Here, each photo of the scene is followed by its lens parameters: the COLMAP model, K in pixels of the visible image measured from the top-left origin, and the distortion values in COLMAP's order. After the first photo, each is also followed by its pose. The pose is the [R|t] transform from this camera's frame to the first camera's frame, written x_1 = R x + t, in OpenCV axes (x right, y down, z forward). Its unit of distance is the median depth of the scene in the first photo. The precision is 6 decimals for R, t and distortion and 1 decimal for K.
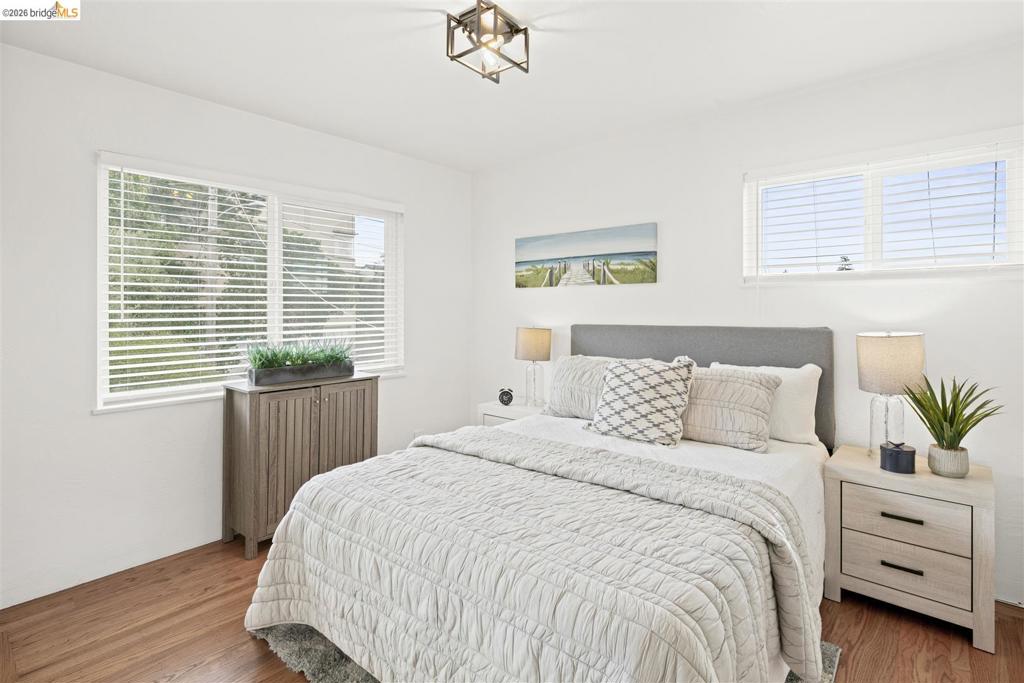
lens RADIAL K [[512.4, 0, 518.9], [0, 512.4, 330.8], [0, 0, 1]] dist [0.000143, -0.000361]
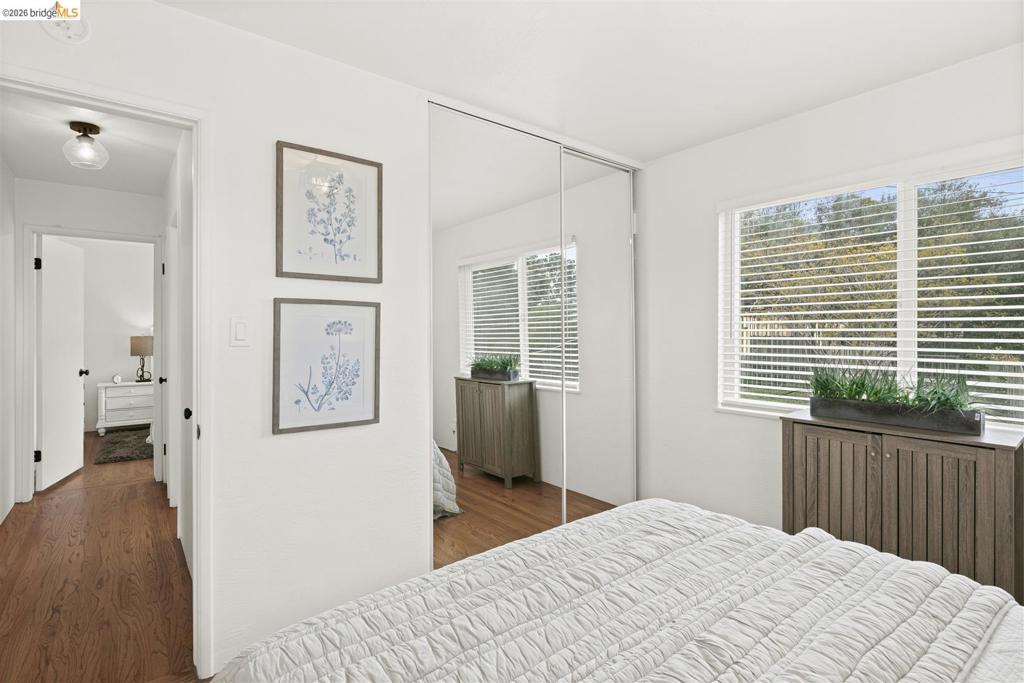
lens RADIAL K [[512.4, 0, 518.9], [0, 512.4, 330.8], [0, 0, 1]] dist [0.000143, -0.000361]
pose [[-0.207160, 0.002871, -0.978303, 0.456171], [-0.040559, 0.999111, 0.011520, -0.027853], [0.977466, 0.042066, -0.206860, 0.683176]]
